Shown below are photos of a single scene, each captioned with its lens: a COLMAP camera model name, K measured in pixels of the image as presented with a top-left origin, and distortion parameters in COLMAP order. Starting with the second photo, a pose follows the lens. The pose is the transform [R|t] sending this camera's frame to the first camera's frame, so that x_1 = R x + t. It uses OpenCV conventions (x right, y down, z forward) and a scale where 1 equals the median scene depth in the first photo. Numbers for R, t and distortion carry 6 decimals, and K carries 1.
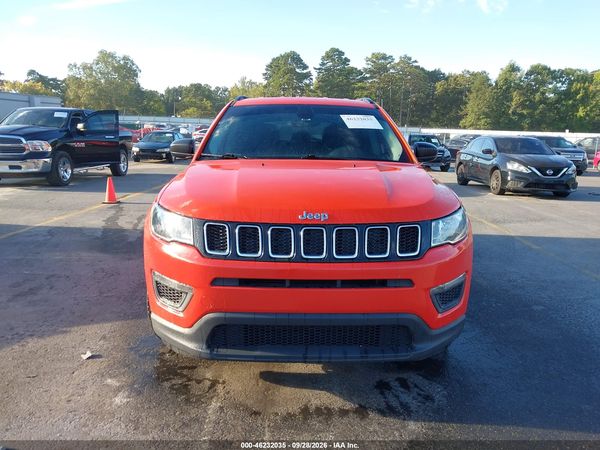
lens RADIAL K [[472.4, 0, 302.8], [0, 472.4, 225.3], [0, 0, 1]] dist [0.011707, 0.008457]
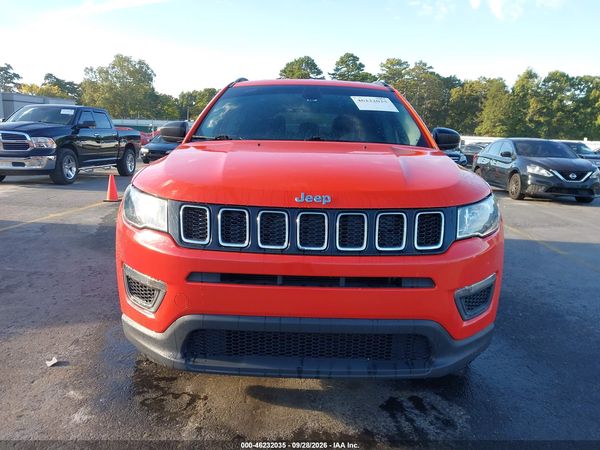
lens RADIAL K [[475.2, 0, 305.5], [0, 475.2, 226.4], [0, 0, 1]] dist [0.009767, 0.008131]
pose [[0.999686, 0.016527, -0.018822, 0.017856], [-0.016732, 0.999801, -0.010832, 0.025488], [0.018639, 0.011143, 0.999764, 0.119660]]
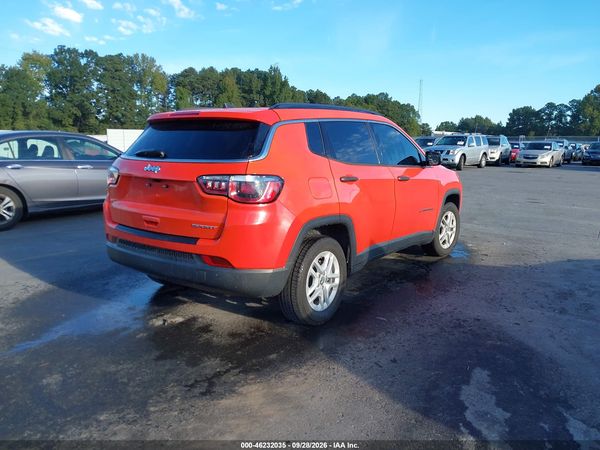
lens RADIAL K [[475.2, 0, 305.5], [0, 475.2, 226.4], [0, 0, 1]] dist [0.009767, 0.008131]
pose [[-0.807599, -0.125760, 0.576167, -0.886553], [0.091393, 0.938505, 0.332951, -0.543413], [-0.582607, 0.321548, -0.746442, 2.655483]]
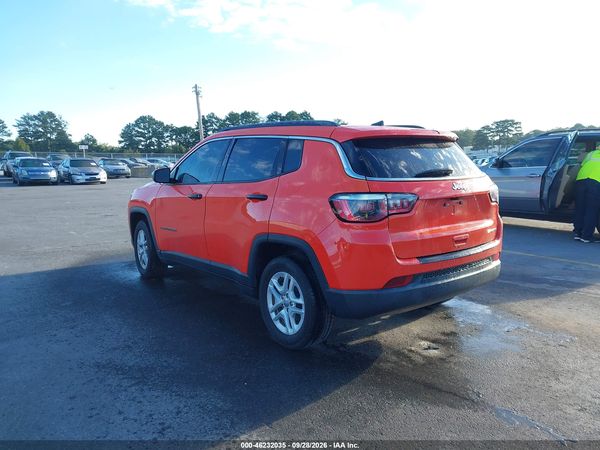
lens RADIAL K [[475.2, 0, 305.5], [0, 475.2, 226.4], [0, 0, 1]] dist [0.009767, 0.008131]
pose [[-0.769536, 0.076809, -0.633967, 0.920857], [-0.131139, 0.952576, 0.274592, -0.501530], [0.624994, 0.294446, -0.722969, 2.592141]]
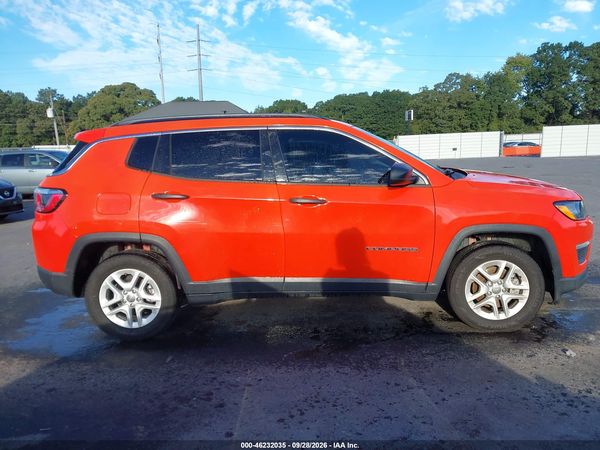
lens RADIAL K [[475.2, 0, 305.5], [0, 475.2, 226.4], [0, 0, 1]] dist [0.009767, 0.008131]
pose [[0.013653, -0.187592, 0.982152, -1.347406], [0.216553, 0.959486, 0.180252, -0.312924], [-0.976175, 0.210228, 0.053723, 1.326432]]
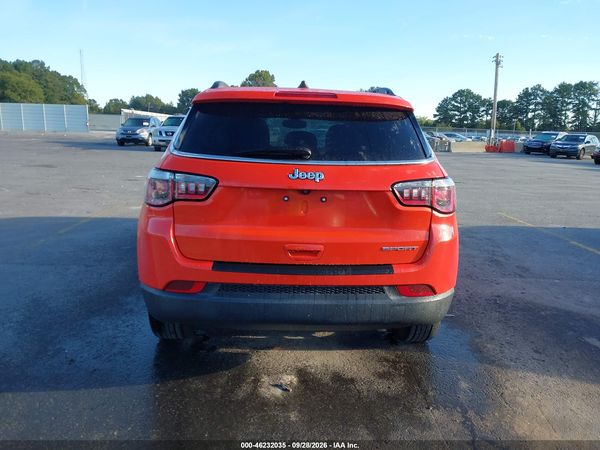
lens RADIAL K [[475.2, 0, 305.5], [0, 475.2, 226.4], [0, 0, 1]] dist [0.009767, 0.008131]
pose [[-0.997410, -0.038892, -0.060511, 0.046554], [-0.059250, 0.921200, 0.384552, -0.548238], [0.040787, 0.387141, -0.921118, 2.718382]]
